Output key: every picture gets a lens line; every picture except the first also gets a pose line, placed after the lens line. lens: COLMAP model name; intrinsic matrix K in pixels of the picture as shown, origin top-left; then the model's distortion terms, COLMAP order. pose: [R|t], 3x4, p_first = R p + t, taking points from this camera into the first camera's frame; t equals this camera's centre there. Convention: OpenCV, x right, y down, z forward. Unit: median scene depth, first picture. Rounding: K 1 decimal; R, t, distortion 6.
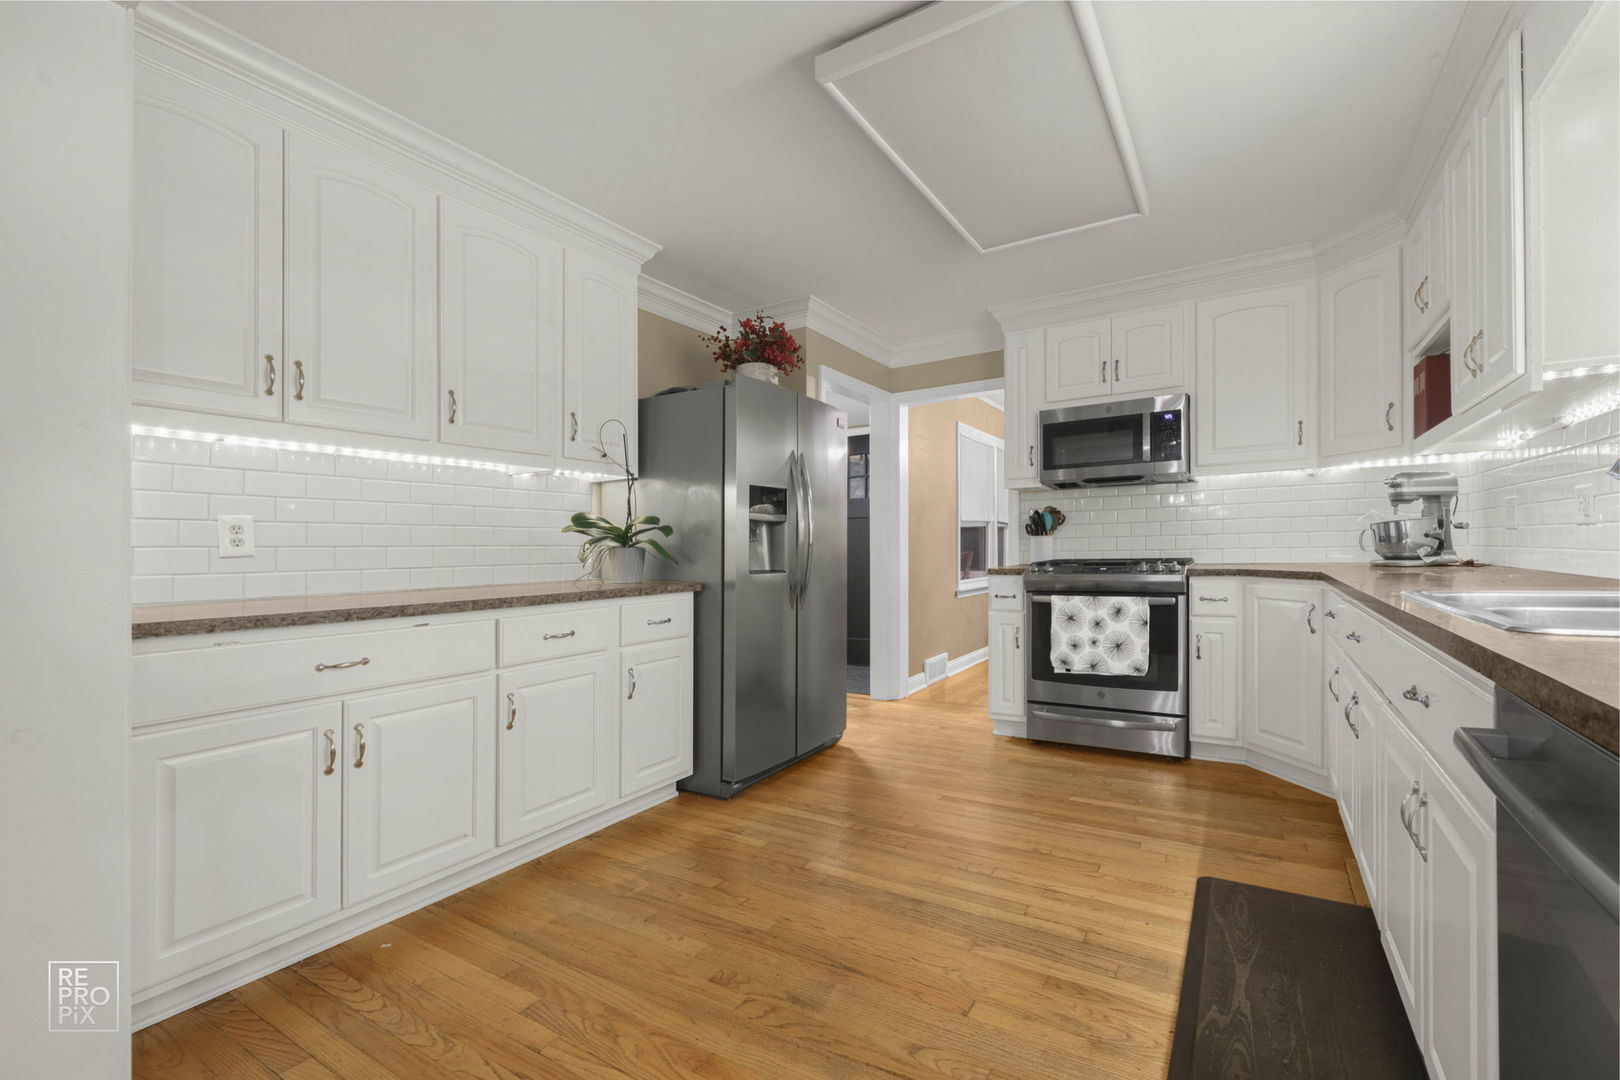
lens RADIAL K [[716.2, 0, 816.9], [0, 716.2, 546.4], [0, 0, 1]] dist [-0.005541, -0.000266]
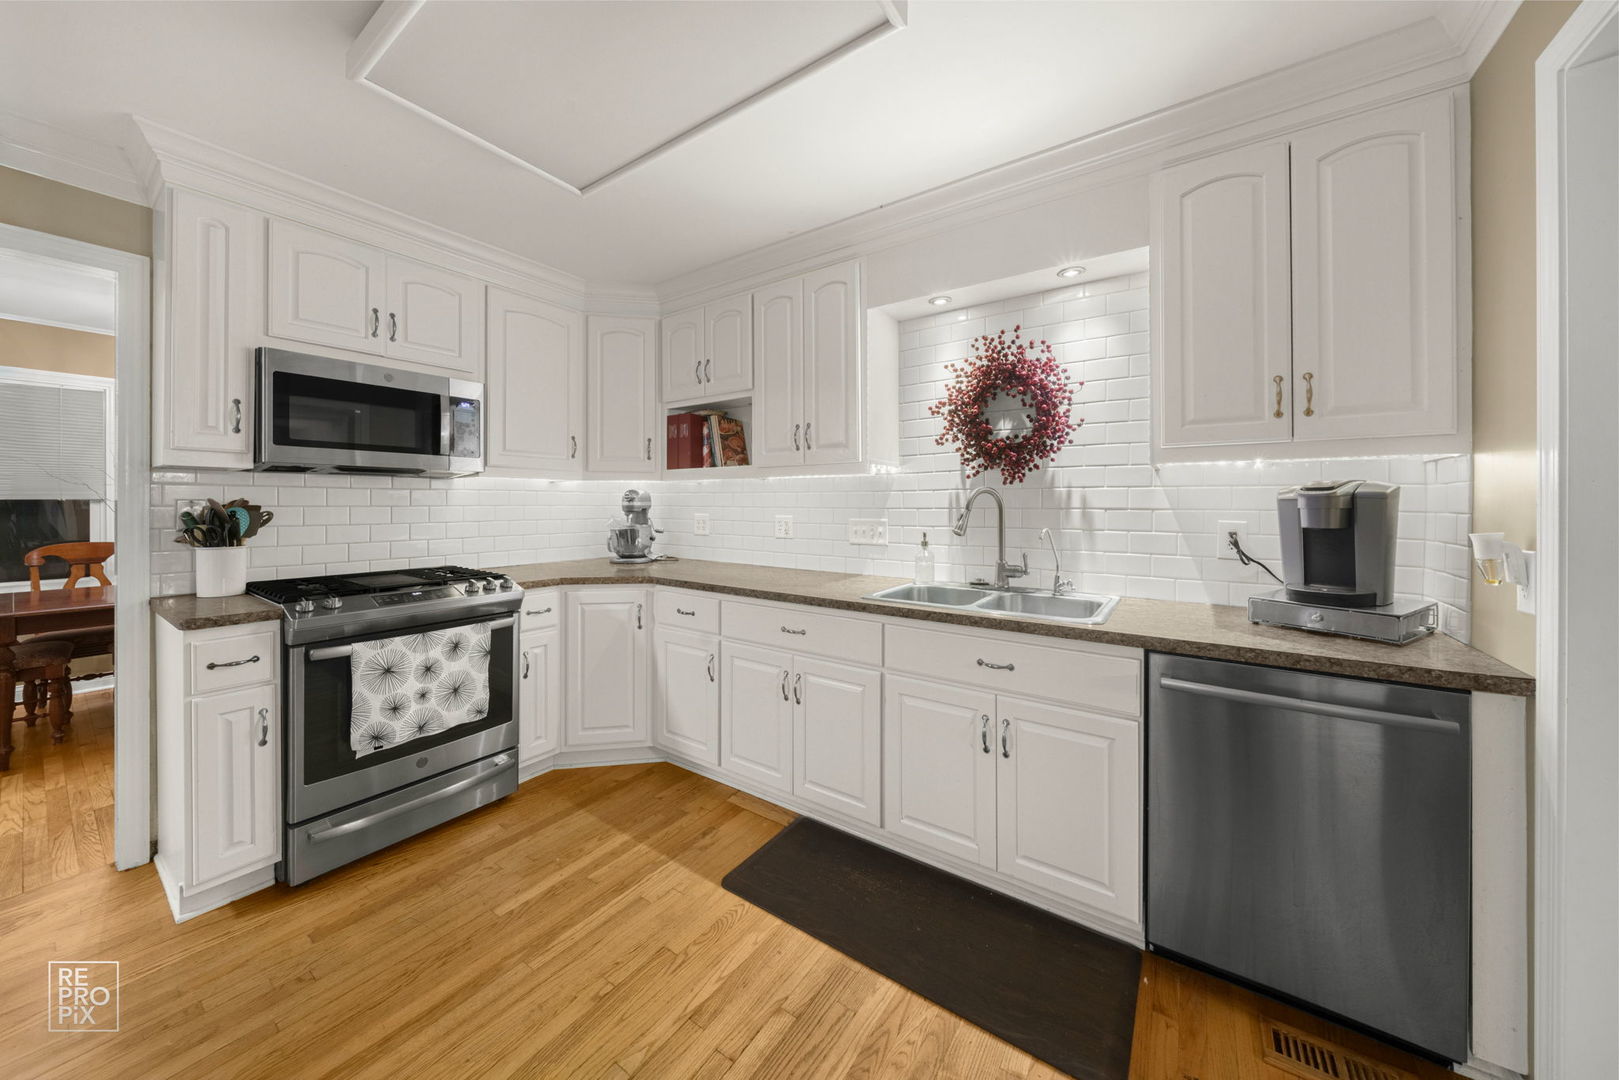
lens RADIAL K [[607.7, 0, 808.6], [0, 607.7, 507.3], [0, 0, 1]] dist [-0.003343, -0.000205]
pose [[-0.029435, -0.001783, 0.999565, -0.265437], [-0.021611, 0.999766, 0.001147, -0.073485], [-0.999333, -0.021568, -0.029466, 0.648622]]
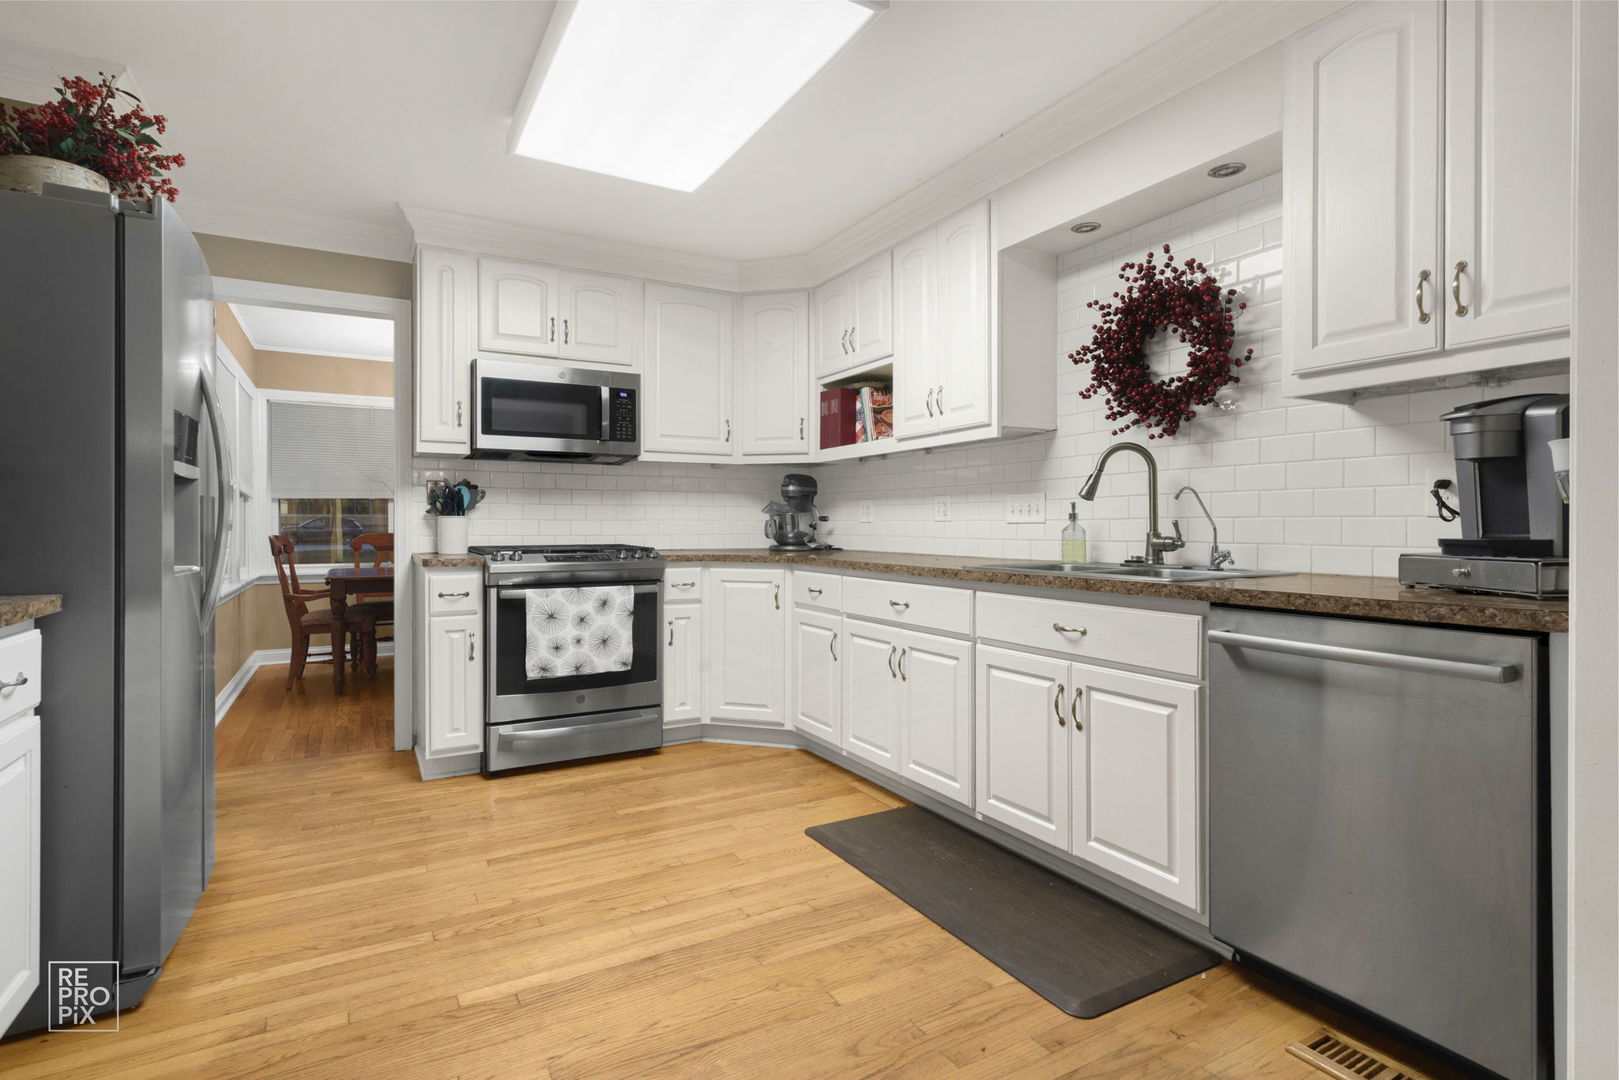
lens RADIAL K [[916.9, 0, 801.2], [0, 916.9, 537.8], [0, 0, 1]] dist [-0.005282, 0.001493]
pose [[0.420931, 0.005430, 0.907076, -0.542370], [-0.012561, 0.999921, -0.000156, 0.005333], [-0.907006, -0.011328, 0.420966, 0.290959]]
